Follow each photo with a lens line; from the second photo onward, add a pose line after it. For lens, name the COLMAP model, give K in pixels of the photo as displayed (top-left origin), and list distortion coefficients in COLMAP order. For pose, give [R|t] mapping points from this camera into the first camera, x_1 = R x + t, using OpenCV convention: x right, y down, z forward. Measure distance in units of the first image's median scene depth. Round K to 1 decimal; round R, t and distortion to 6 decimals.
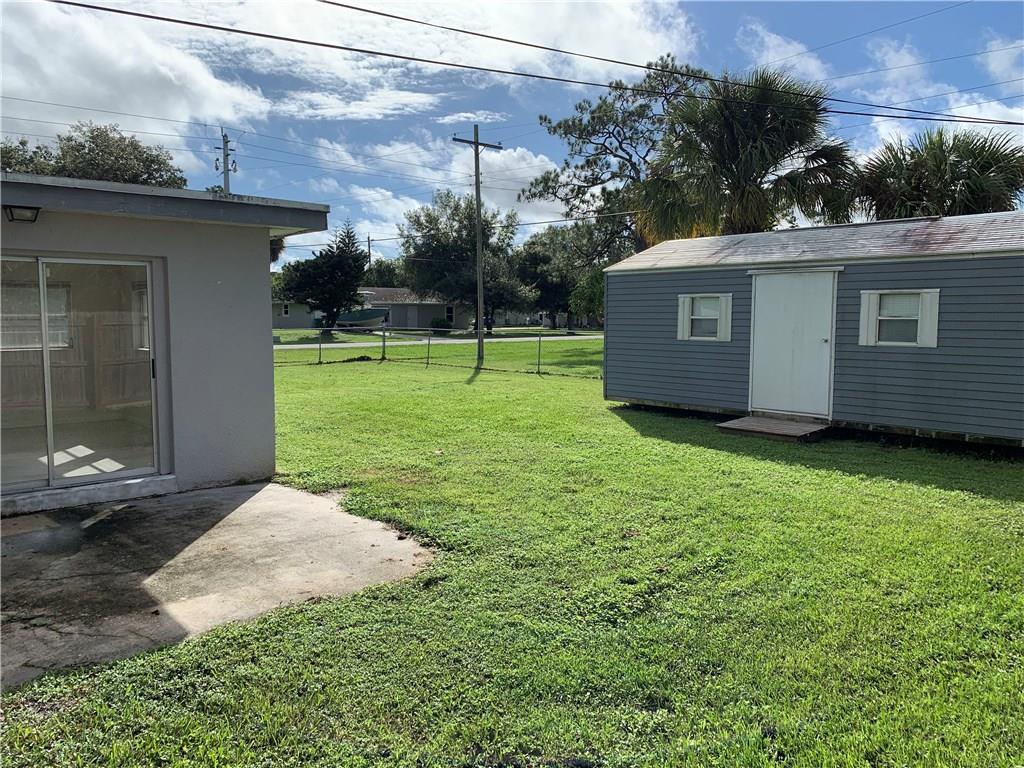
lens RADIAL K [[785.3, 0, 512.0], [0, 785.3, 384.0], [0, 0, 1]] dist [0.133337, -0.134103]
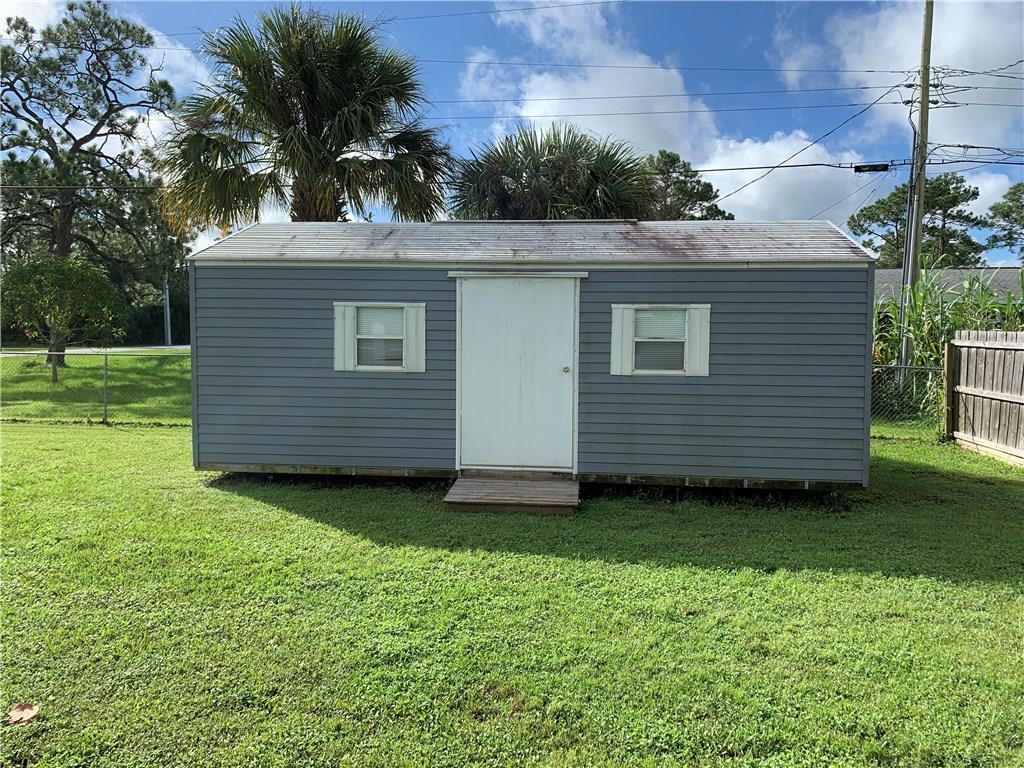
lens RADIAL K [[785.3, 0, 512.0], [0, 785.3, 384.0], [0, 0, 1]] dist [0.133337, -0.134103]
pose [[0.745618, -0.039006, 0.665231, -0.129949], [0.053497, 0.998567, -0.001411, -0.039399], [-0.664222, 0.036640, 0.746637, 0.449929]]
